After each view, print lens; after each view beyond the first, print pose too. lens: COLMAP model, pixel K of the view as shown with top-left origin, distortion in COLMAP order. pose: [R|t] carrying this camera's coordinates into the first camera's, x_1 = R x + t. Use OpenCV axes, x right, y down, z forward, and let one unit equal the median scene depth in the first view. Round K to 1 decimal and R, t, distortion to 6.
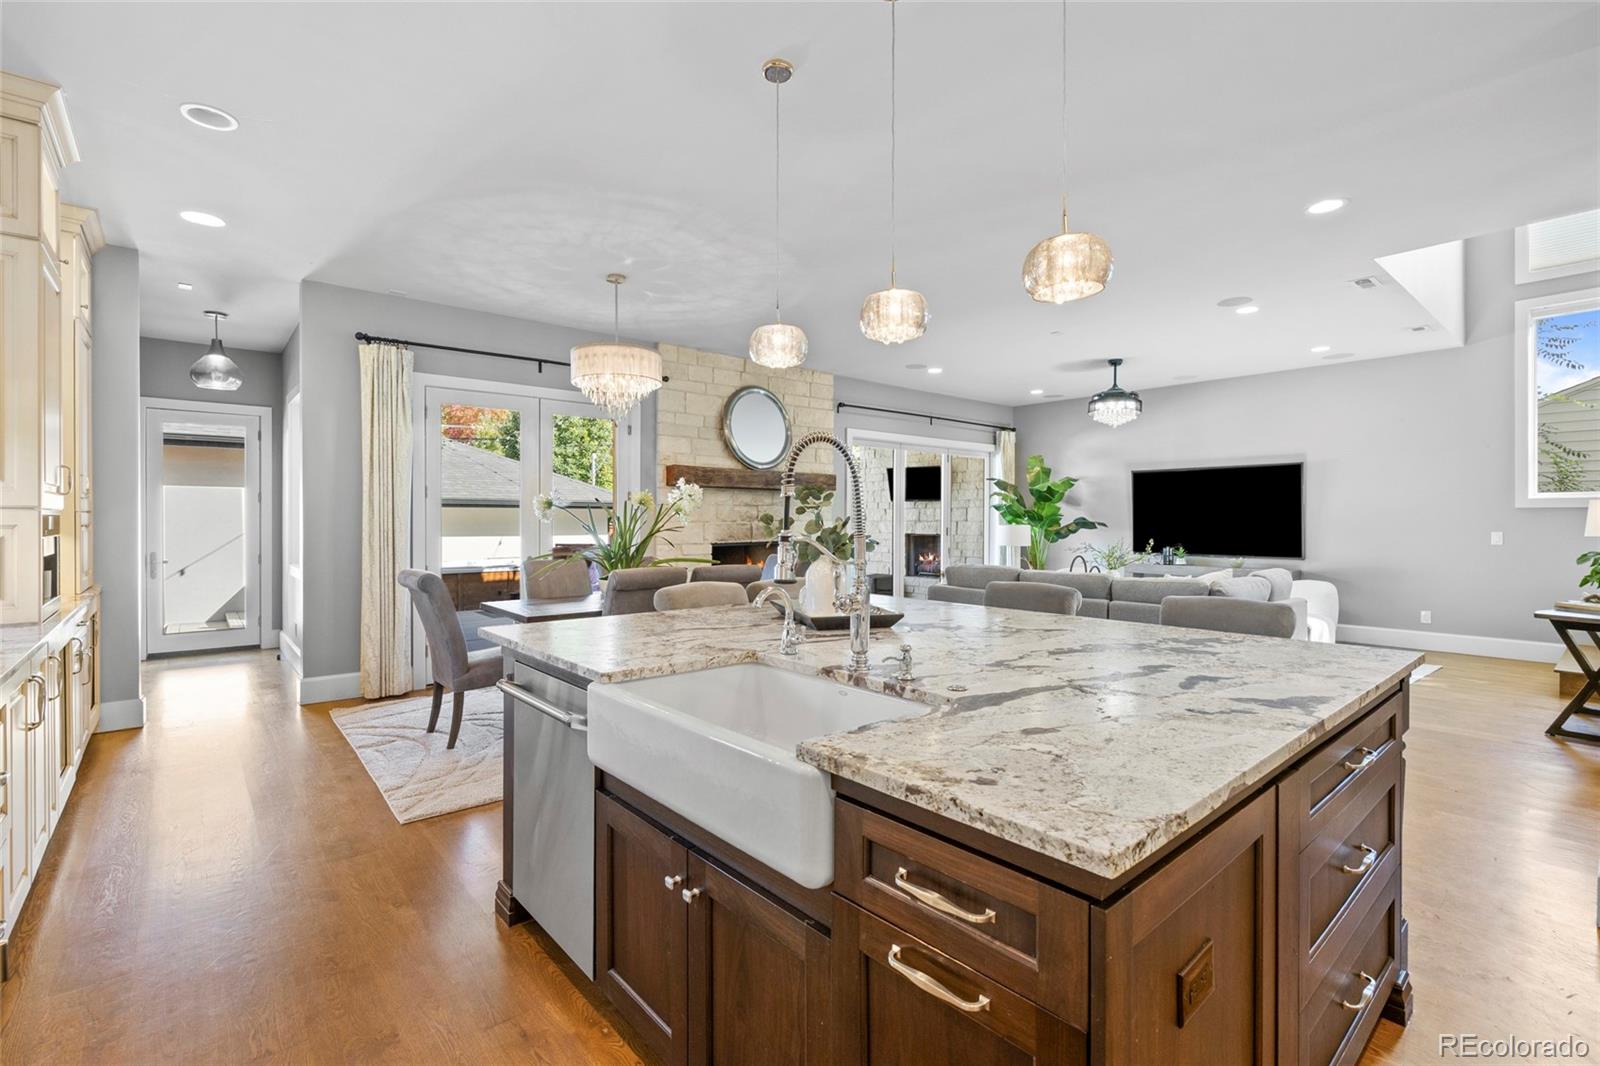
lens RADIAL K [[718.7, 0, 797.3], [0, 718.7, 528.2], [0, 0, 1]] dist [-0.018464, 0.001662]
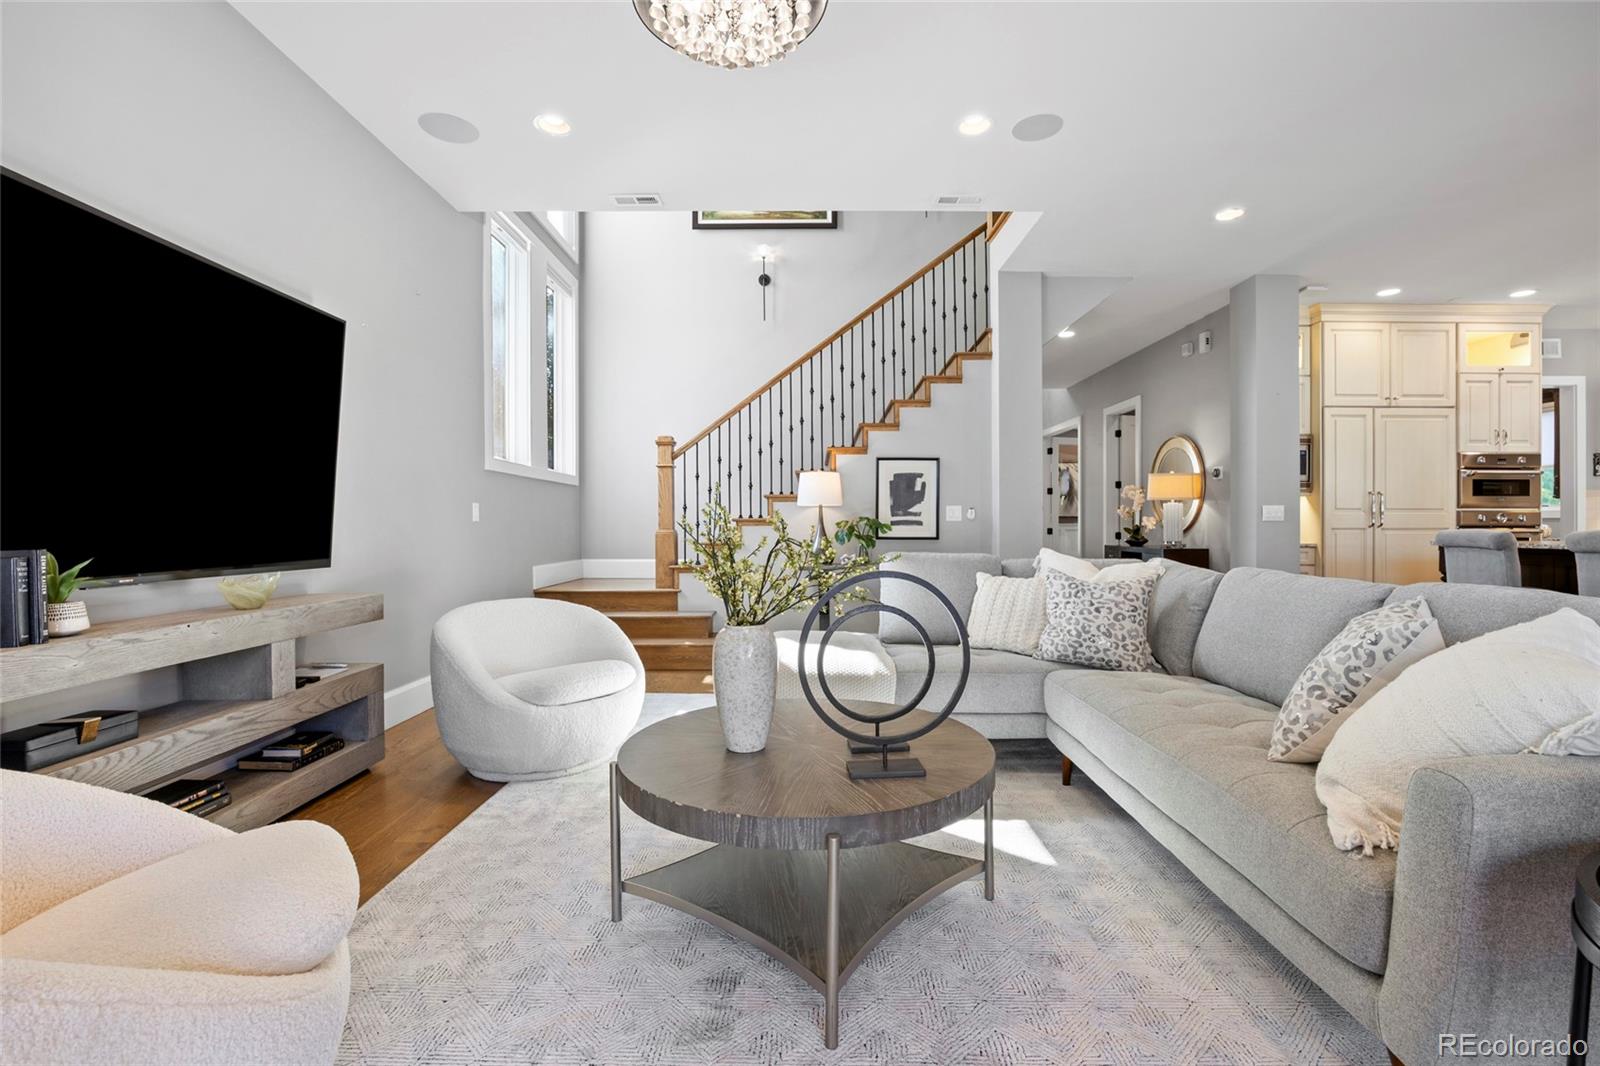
lens RADIAL K [[718.7, 0, 794.8], [0, 718.7, 529.0], [0, 0, 1]] dist [-0.018464, 0.001662]
pose [[-0.764190, -0.000585, 0.644991, 0.265312], [0.008723, 0.999899, 0.011243, 0.021836], [-0.644932, 0.014218, -0.764107, 1.179739]]
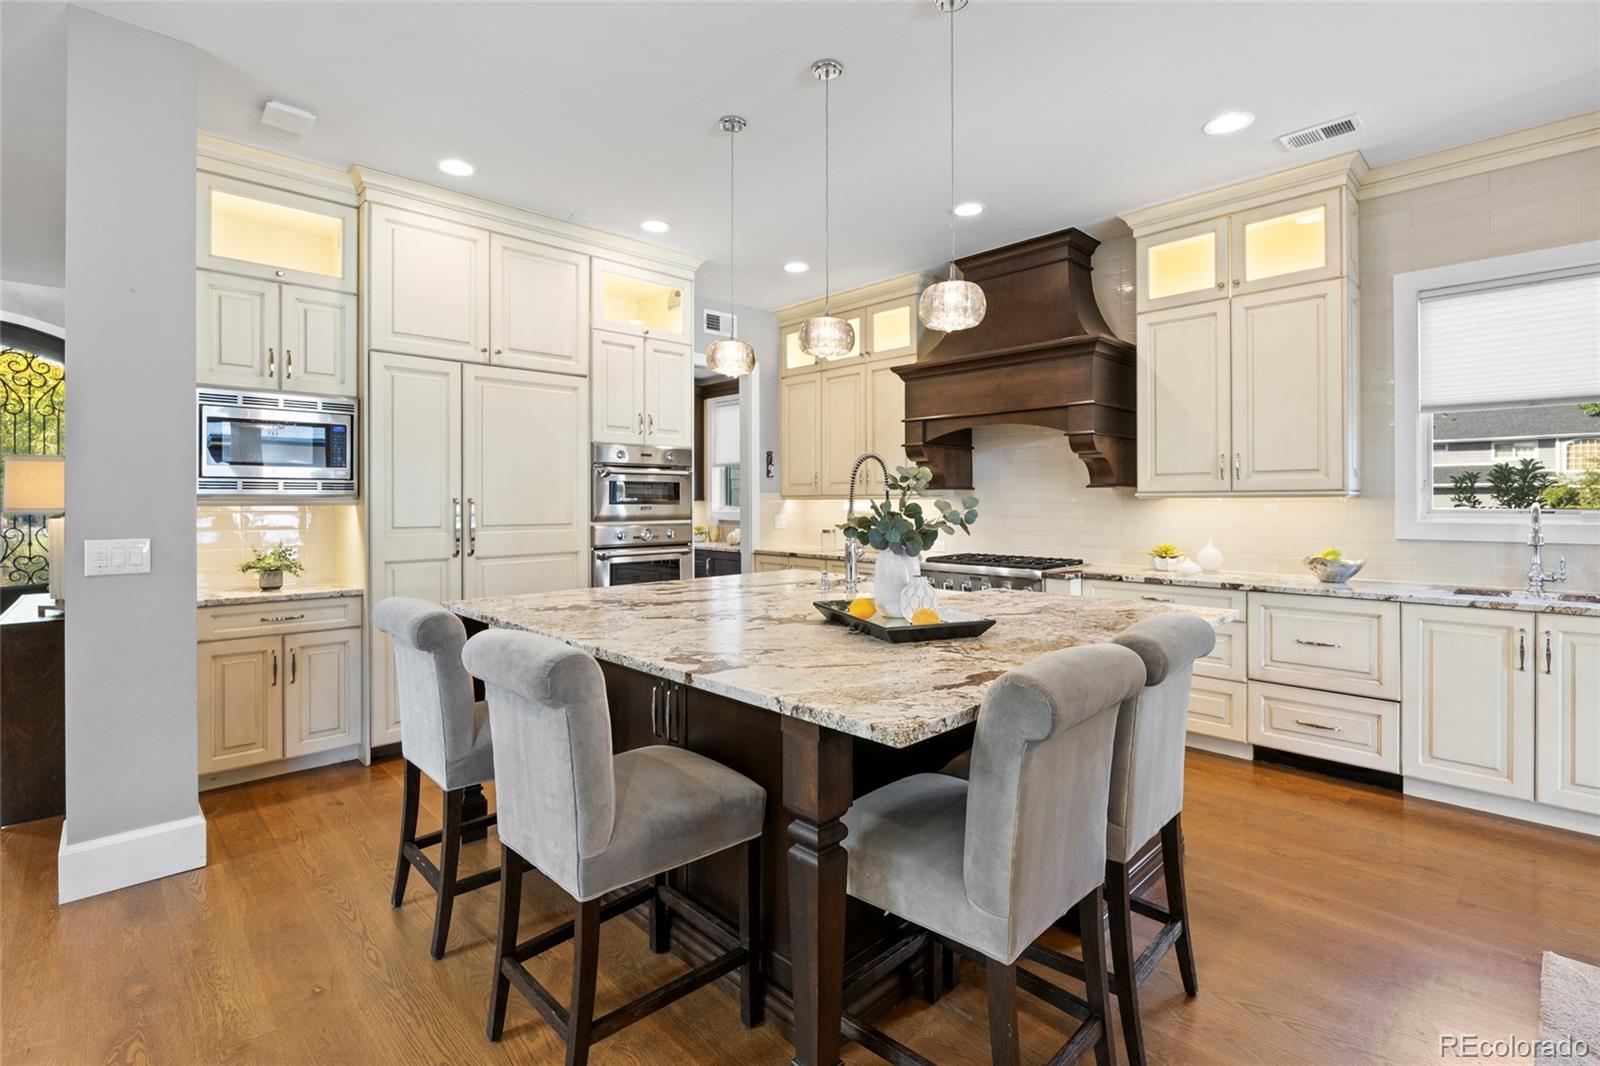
lens RADIAL K [[745.6, 0, 801.5], [0, 745.6, 492.6], [0, 0, 1]] dist [-0.010880, -0.000900]
pose [[-0.998194, 0.003841, -0.059954, 0.074631], [0.003890, 0.999992, -0.000700, -0.008892], [0.059951, -0.000932, -0.998201, 0.666324]]
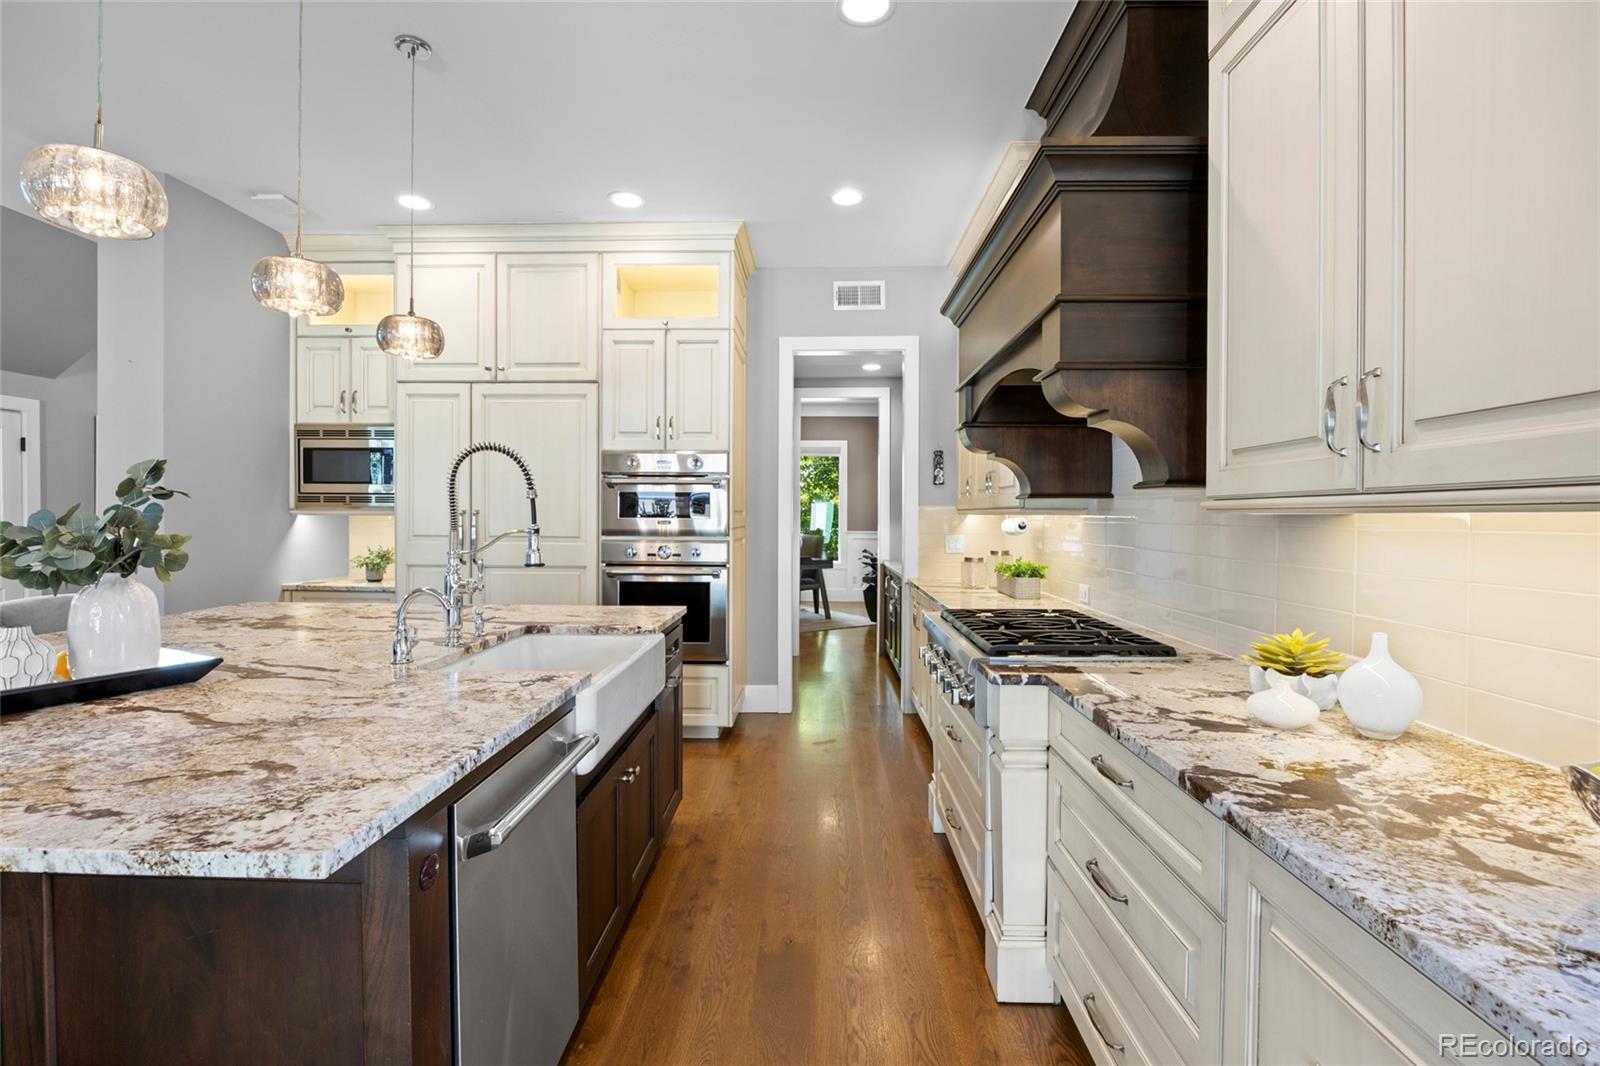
lens RADIAL K [[718.7, 0, 812.4], [0, 718.7, 527.6], [0, 0, 1]] dist [-0.018464, 0.001662]
pose [[-0.747593, -0.014230, 0.664005, -0.273888], [0.002474, 0.999704, 0.024209, -0.005413], [-0.664153, 0.019741, -0.747336, 0.359823]]
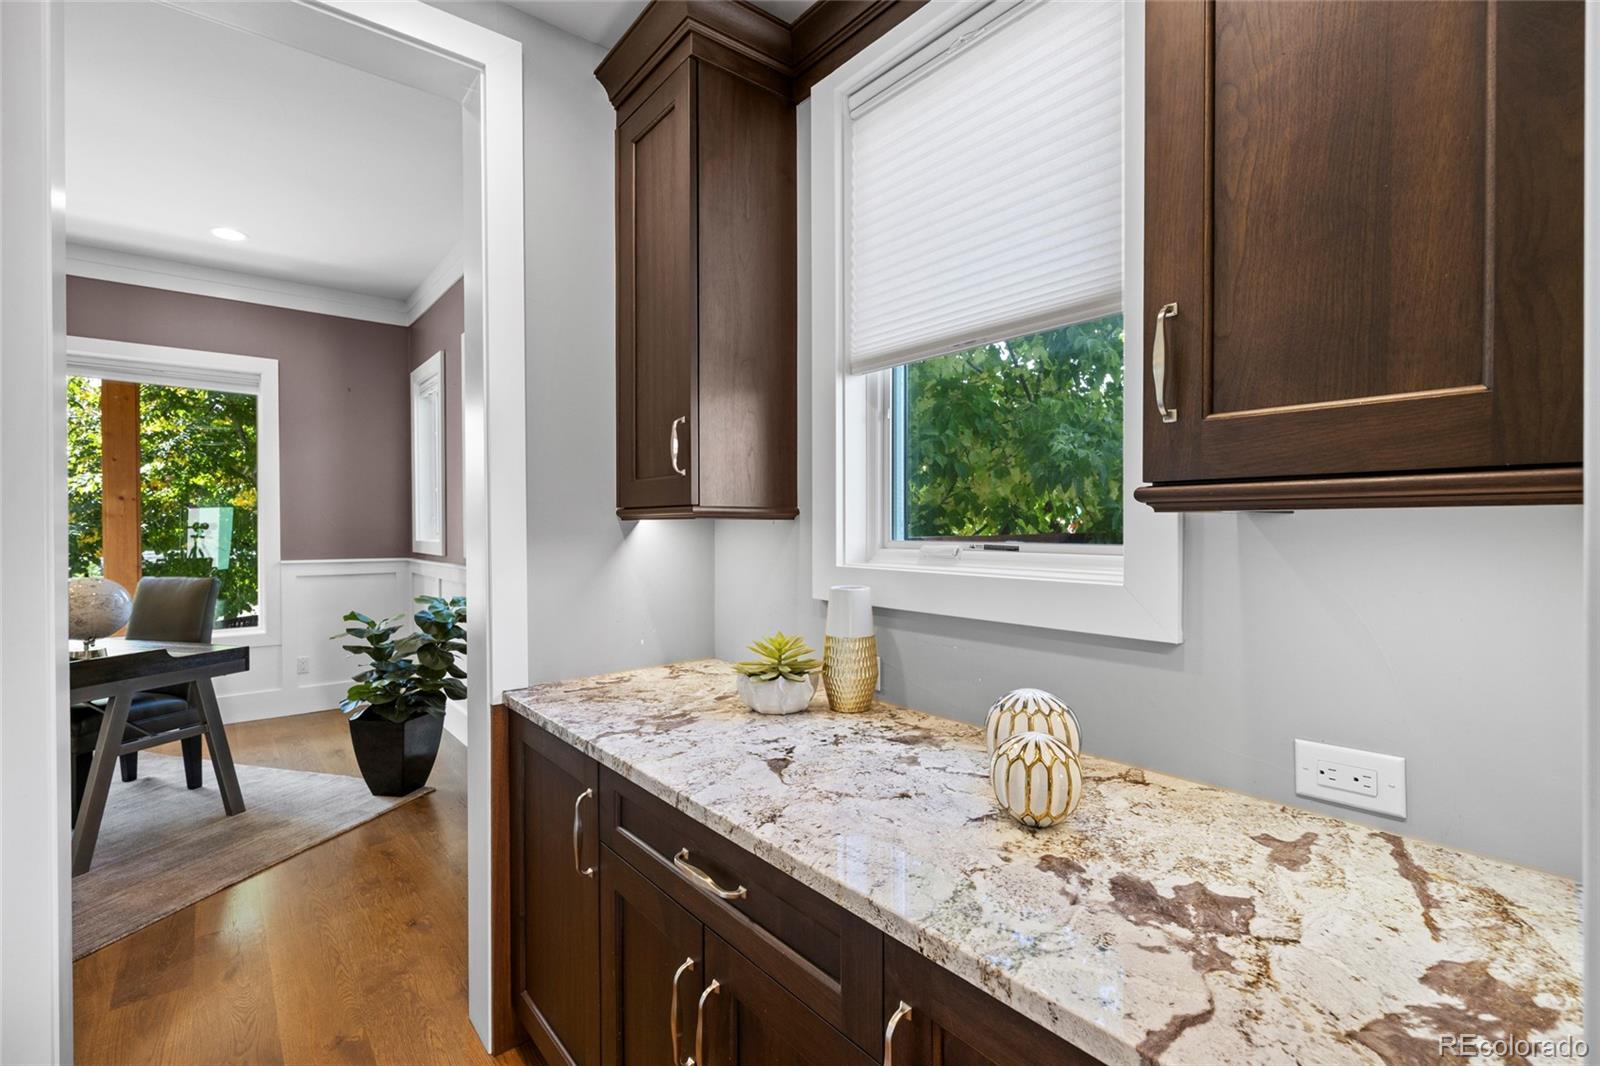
lens RADIAL K [[718.7, 0, 793.8], [0, 718.7, 531.3], [0, 0, 1]] dist [-0.018464, 0.001662]
pose [[-0.999640, 0.000686, 0.026805, 0.141818], [0.001063, 0.999900, 0.014082, 0.002383], [-0.026792, 0.014105, -0.999542, -0.123549]]
